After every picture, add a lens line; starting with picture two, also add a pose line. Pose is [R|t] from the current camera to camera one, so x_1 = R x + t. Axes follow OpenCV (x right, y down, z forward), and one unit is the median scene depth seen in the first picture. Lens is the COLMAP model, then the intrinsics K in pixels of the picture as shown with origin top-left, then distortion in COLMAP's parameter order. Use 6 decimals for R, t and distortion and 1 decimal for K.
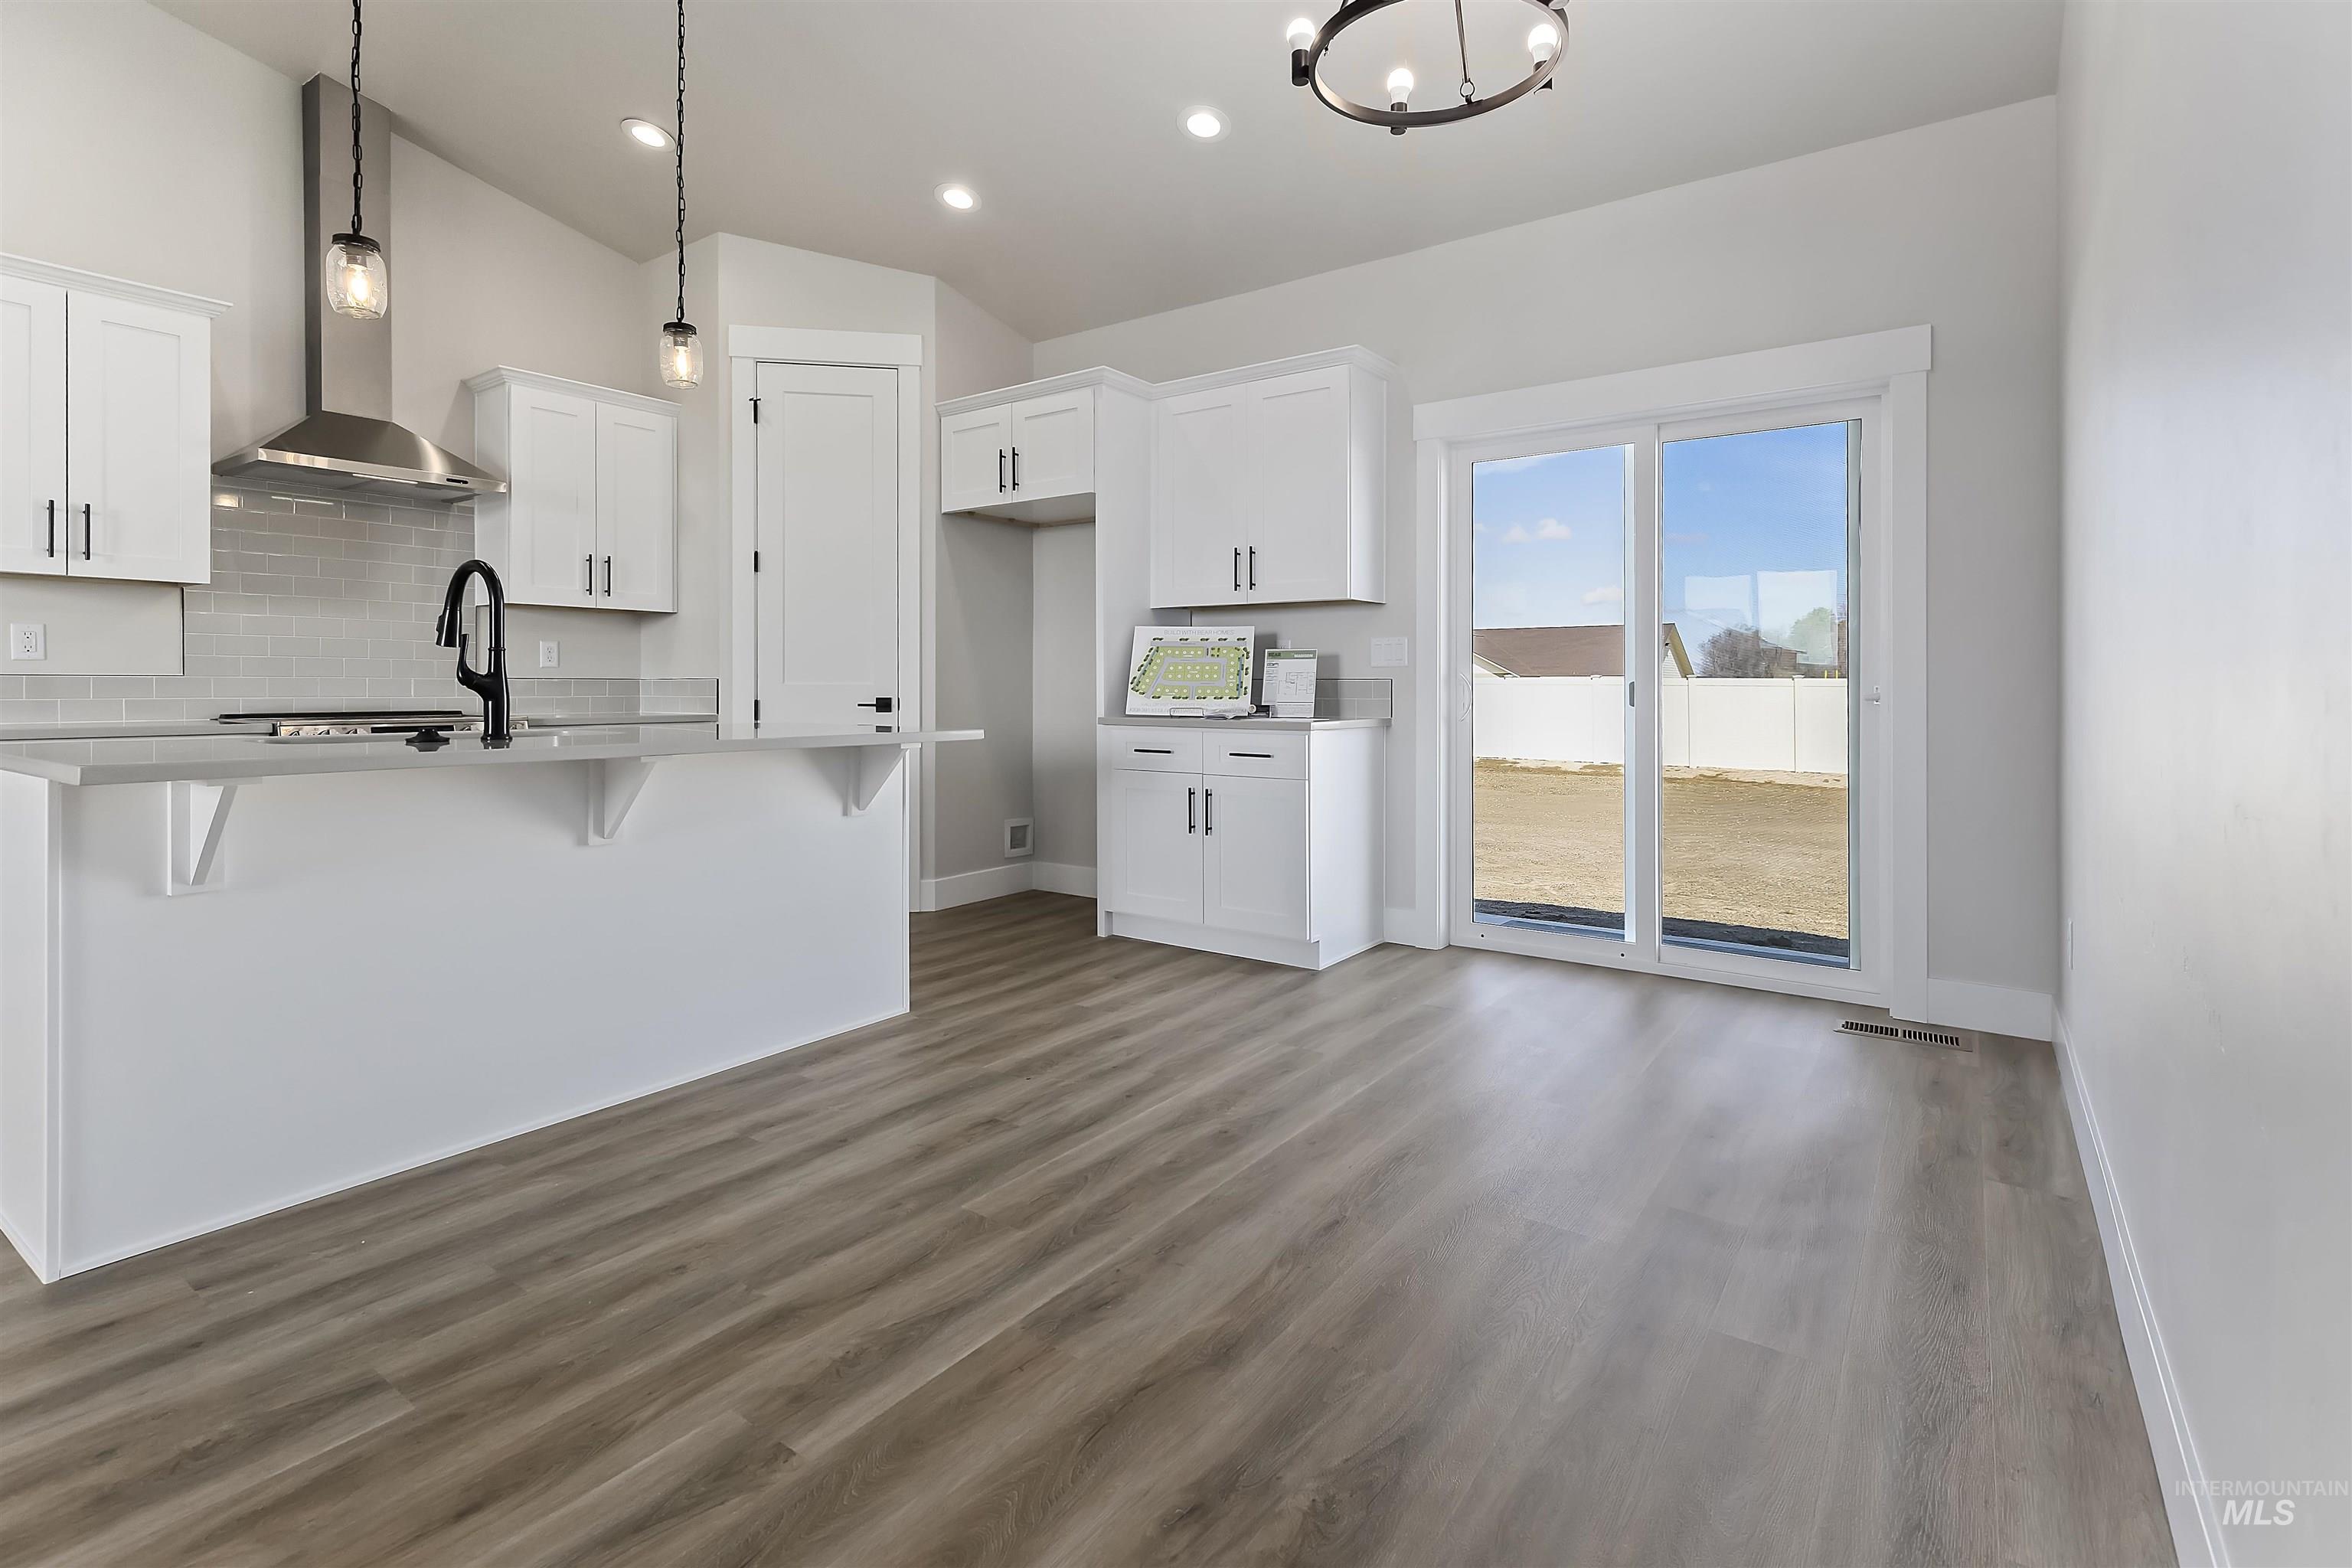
lens RADIAL K [[1096.4, 0, 1193.7], [0, 1096.4, 685.7], [0, 0, 1]] dist [0.010730, -0.000029]
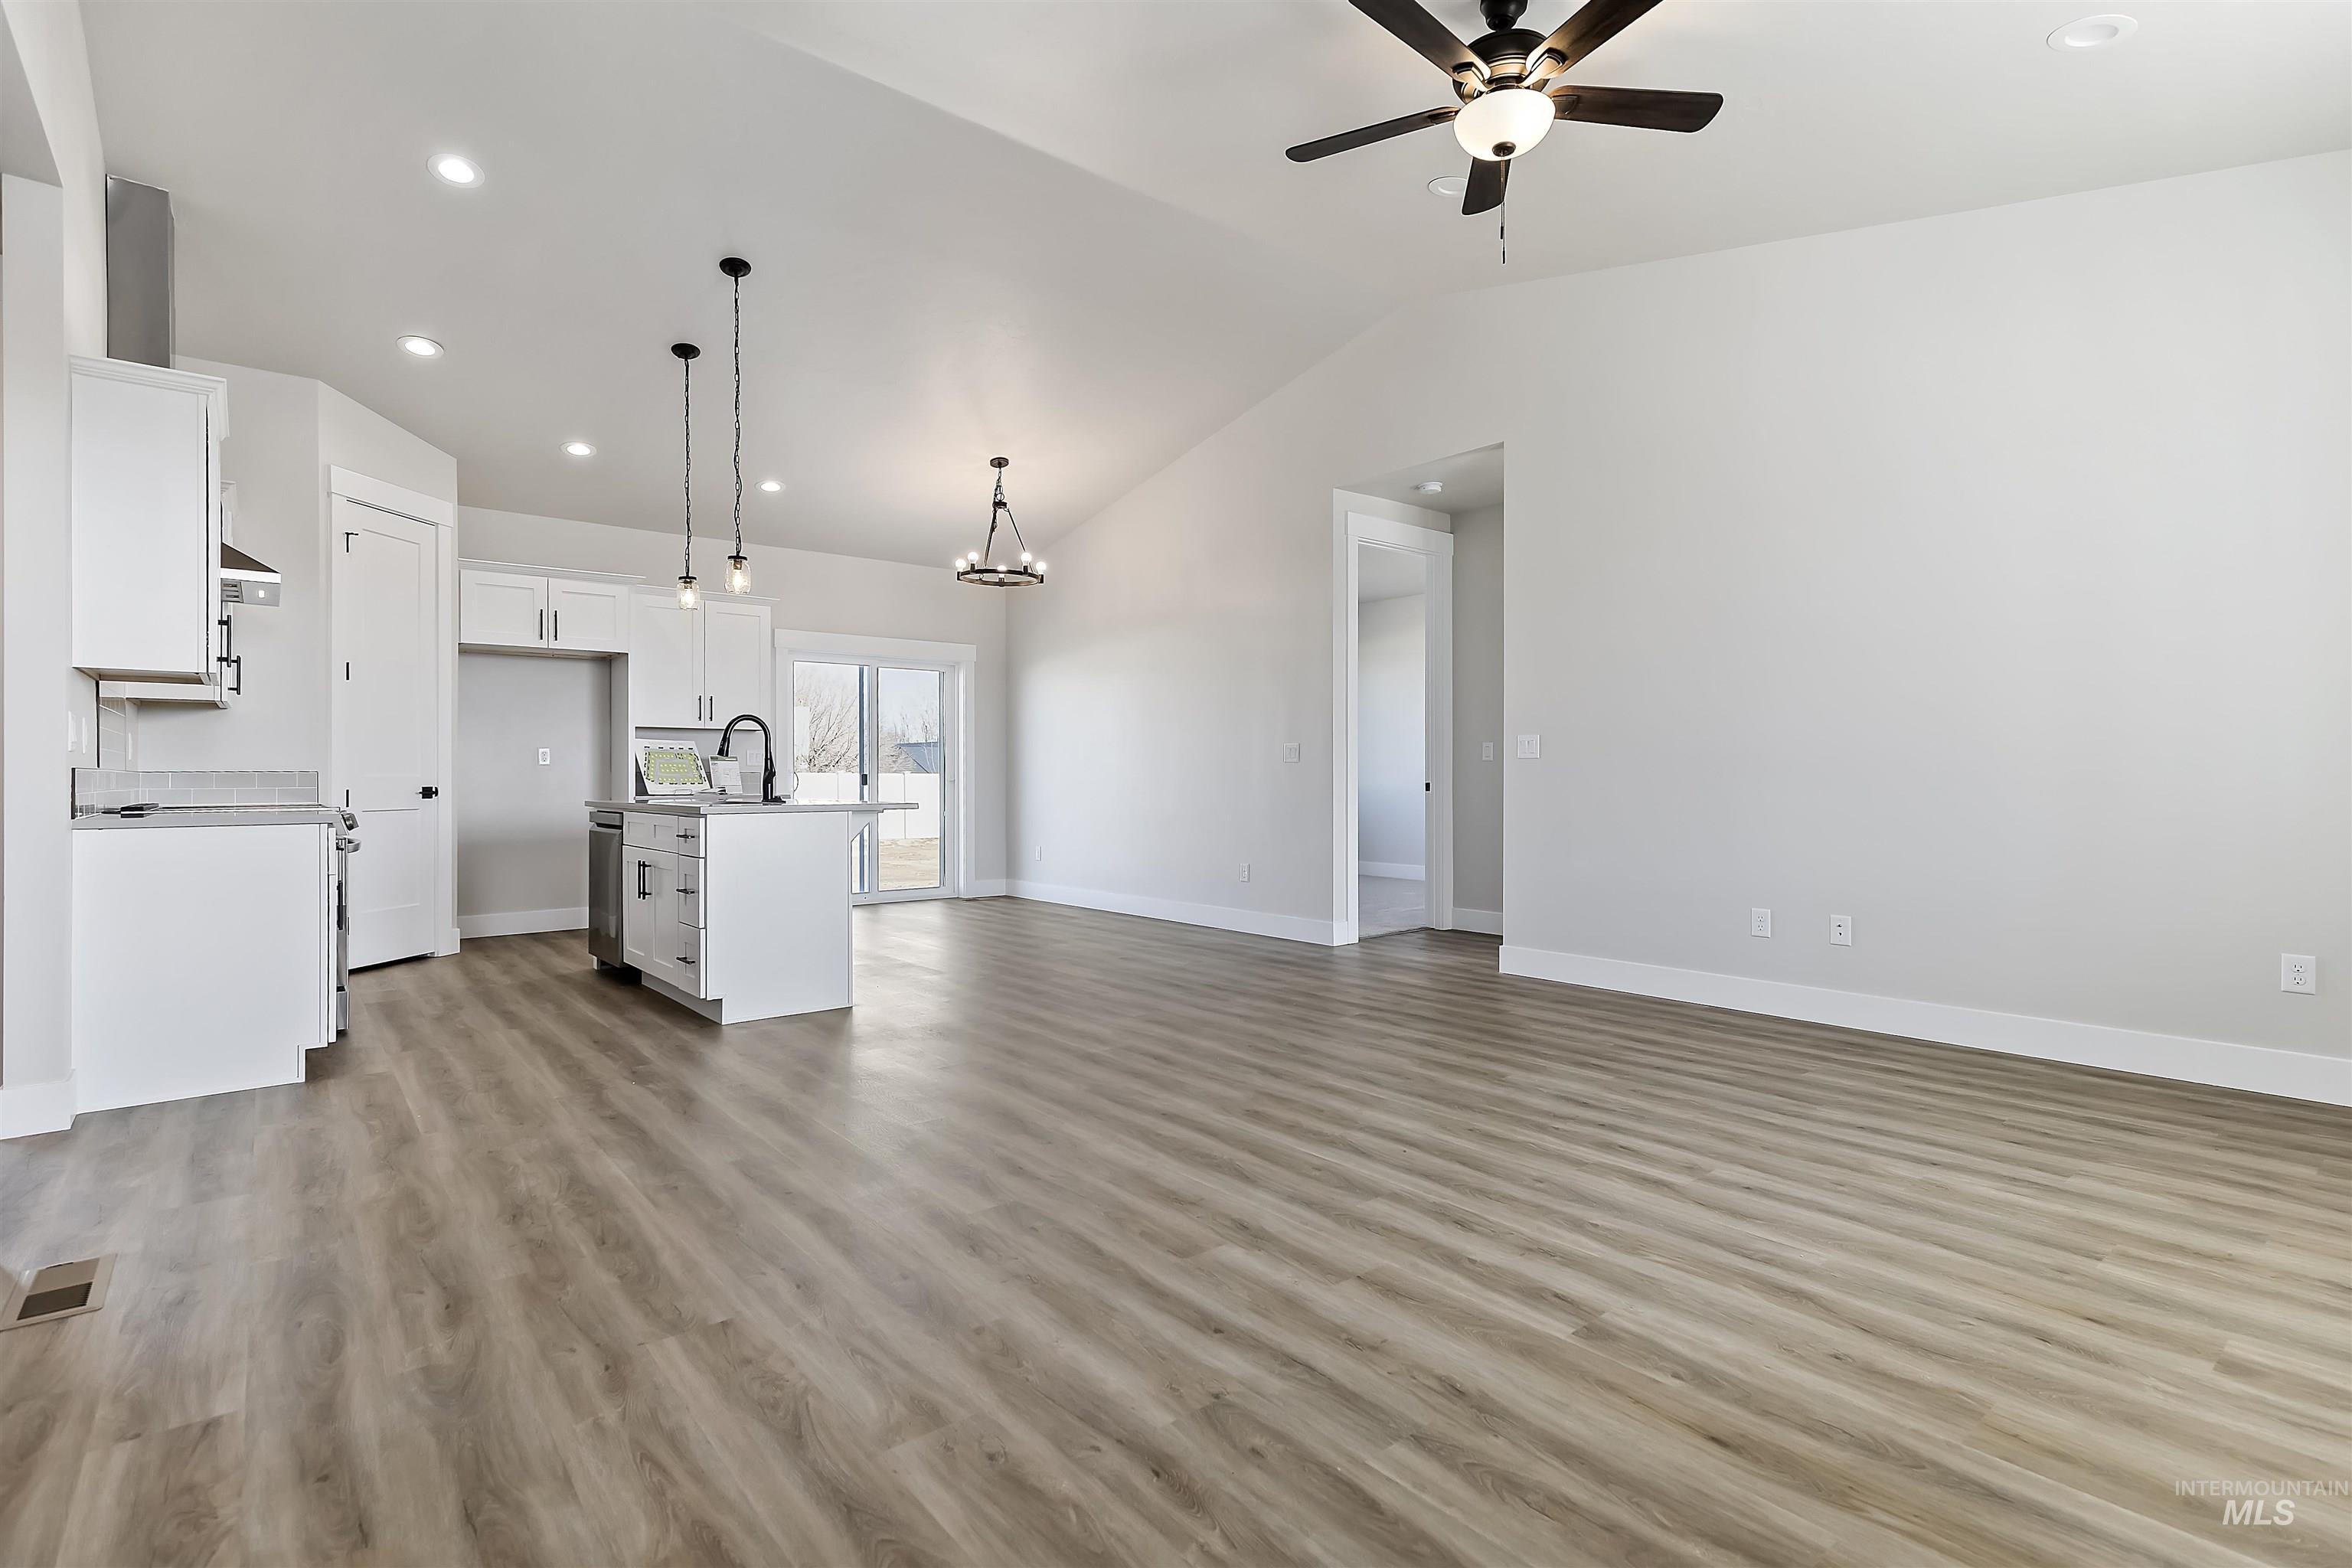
lens RADIAL K [[1119.6, 0, 1188.9], [0, 1119.6, 770.7], [0, 0, 1]] dist [0.012450, -0.000364]
pose [[0.261211, 0.002829, 0.965278, -1.456957], [0.001526, 0.999993, -0.003344, -0.001790], [-0.965281, 0.002347, 0.261205, -0.193993]]
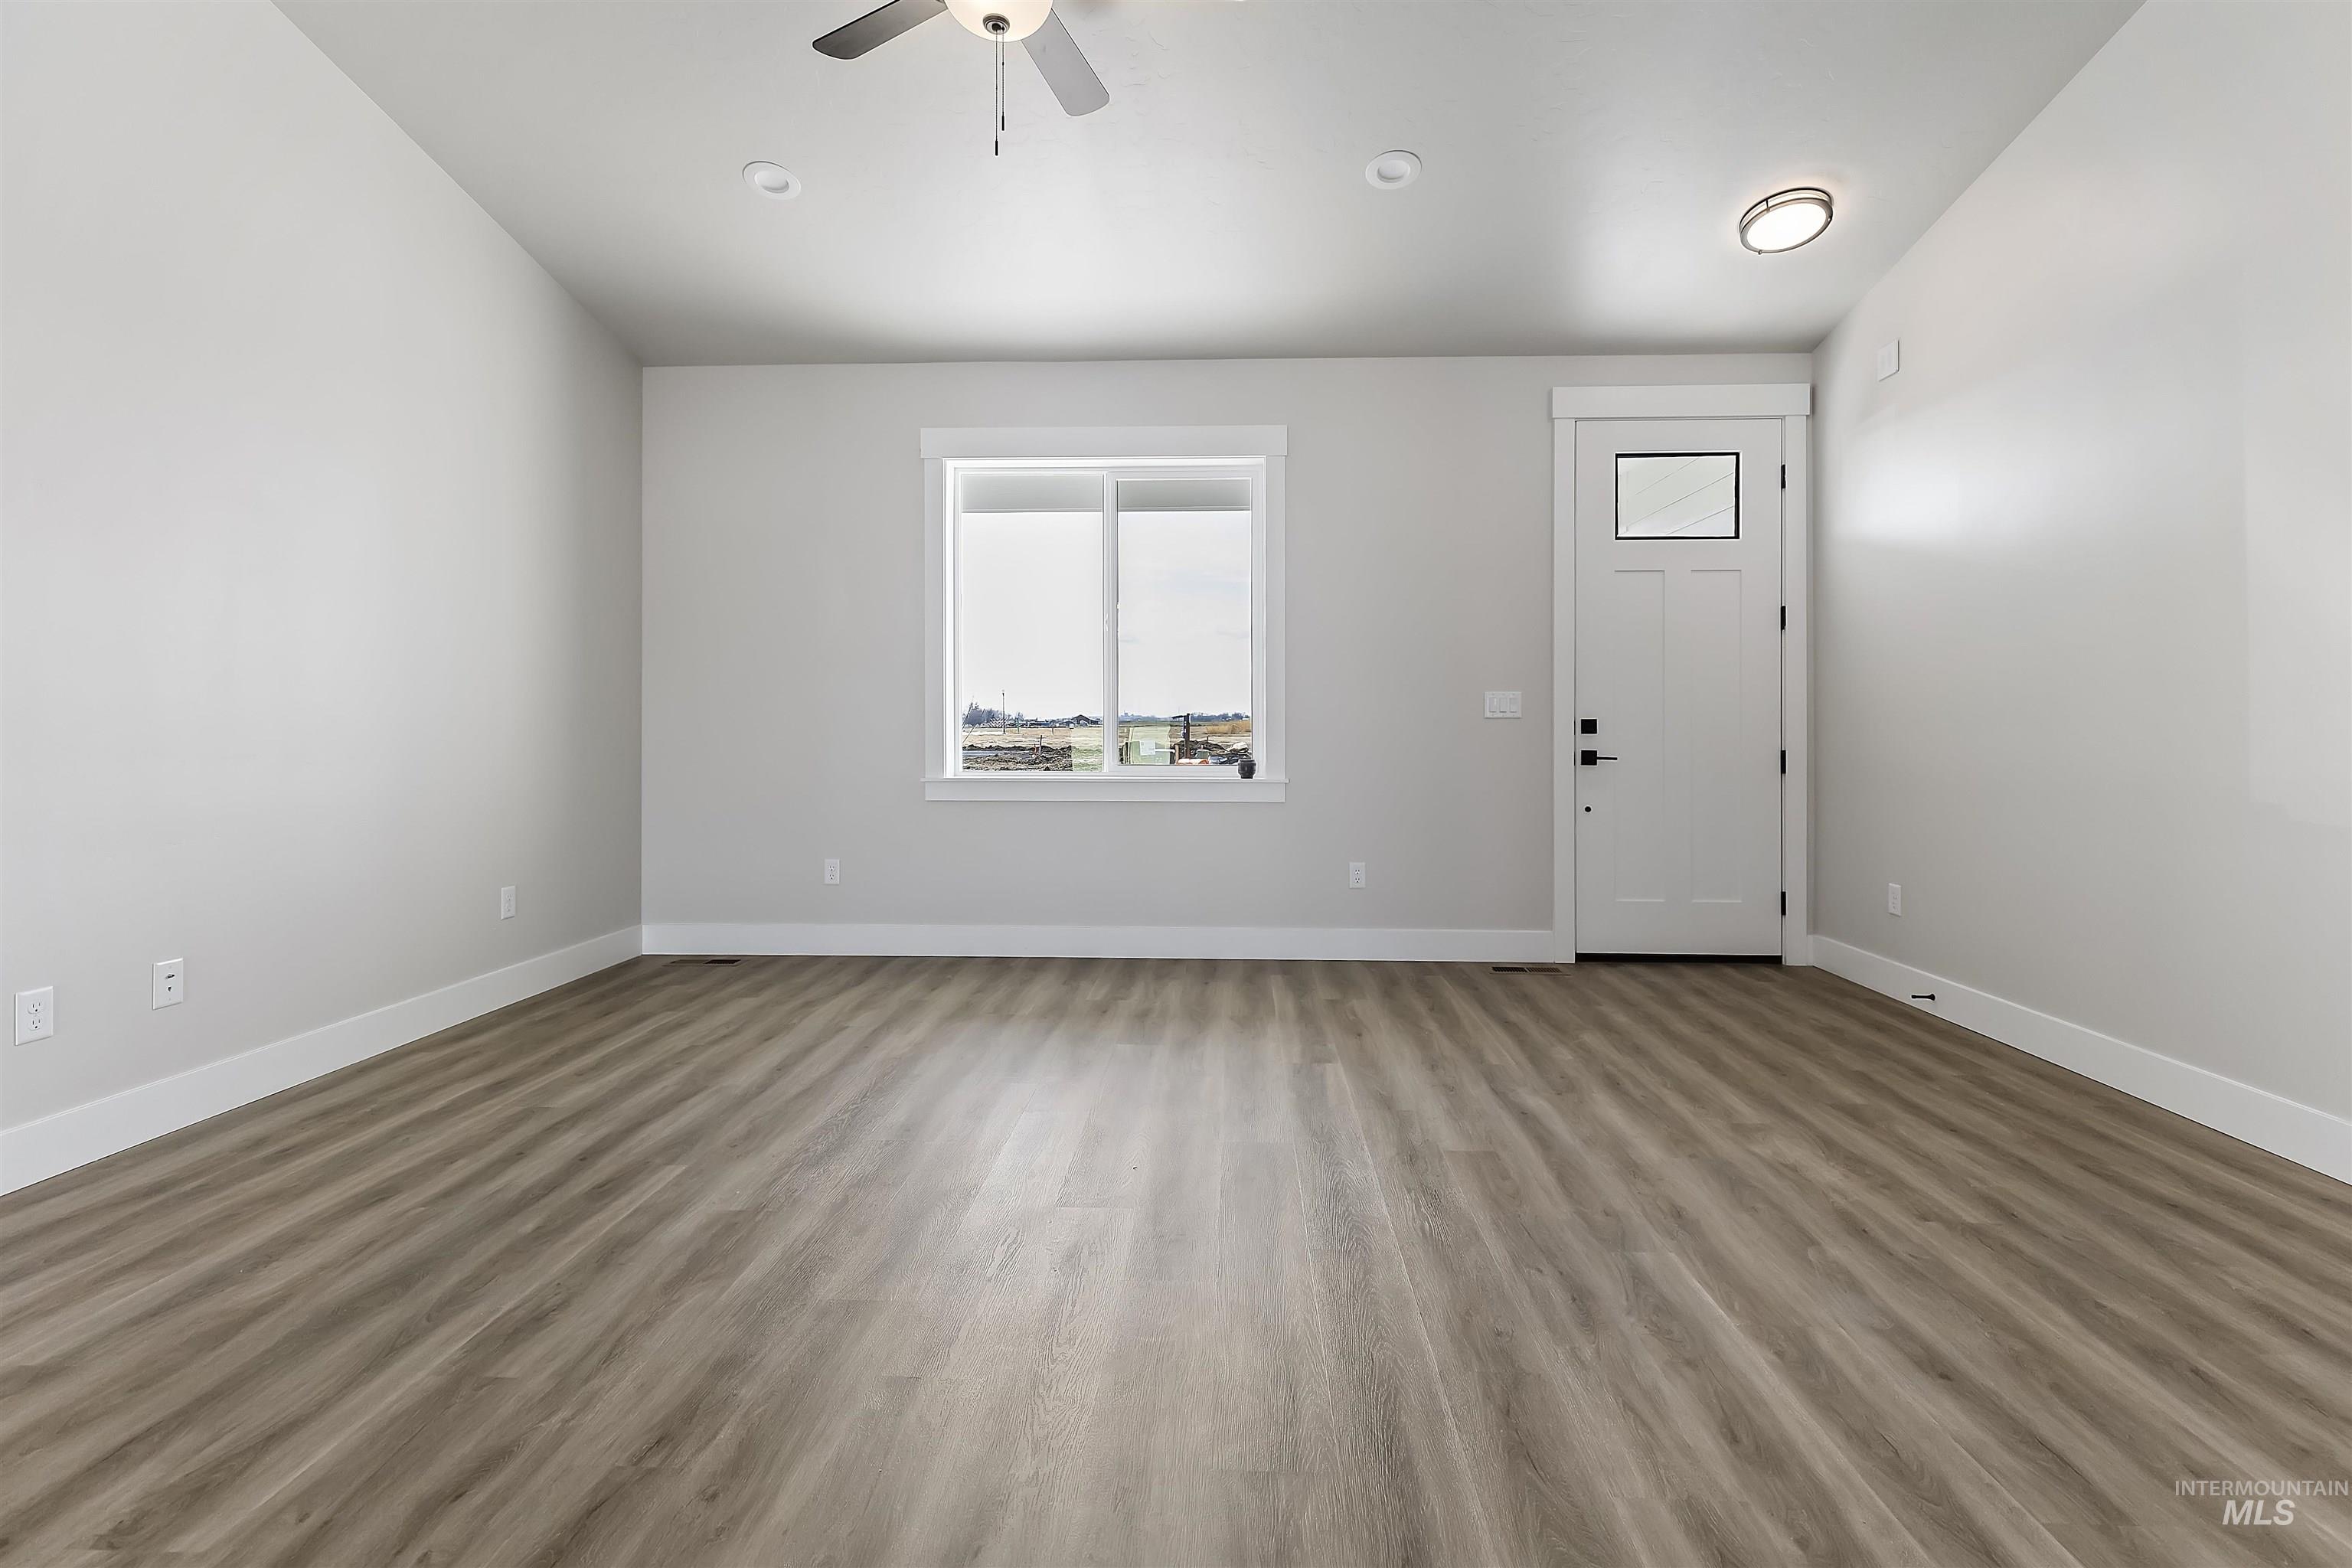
lens RADIAL K [[1074.7, 0, 1199.4], [0, 1074.7, 737.1], [0, 0, 1]] dist [0.008387, -0.000877]
pose [[-0.835344, 0.000953, -0.549727, -0.455429], [-0.000933, 0.999995, 0.003152, -0.005404], [0.549727, 0.003146, -0.835339, 0.369774]]
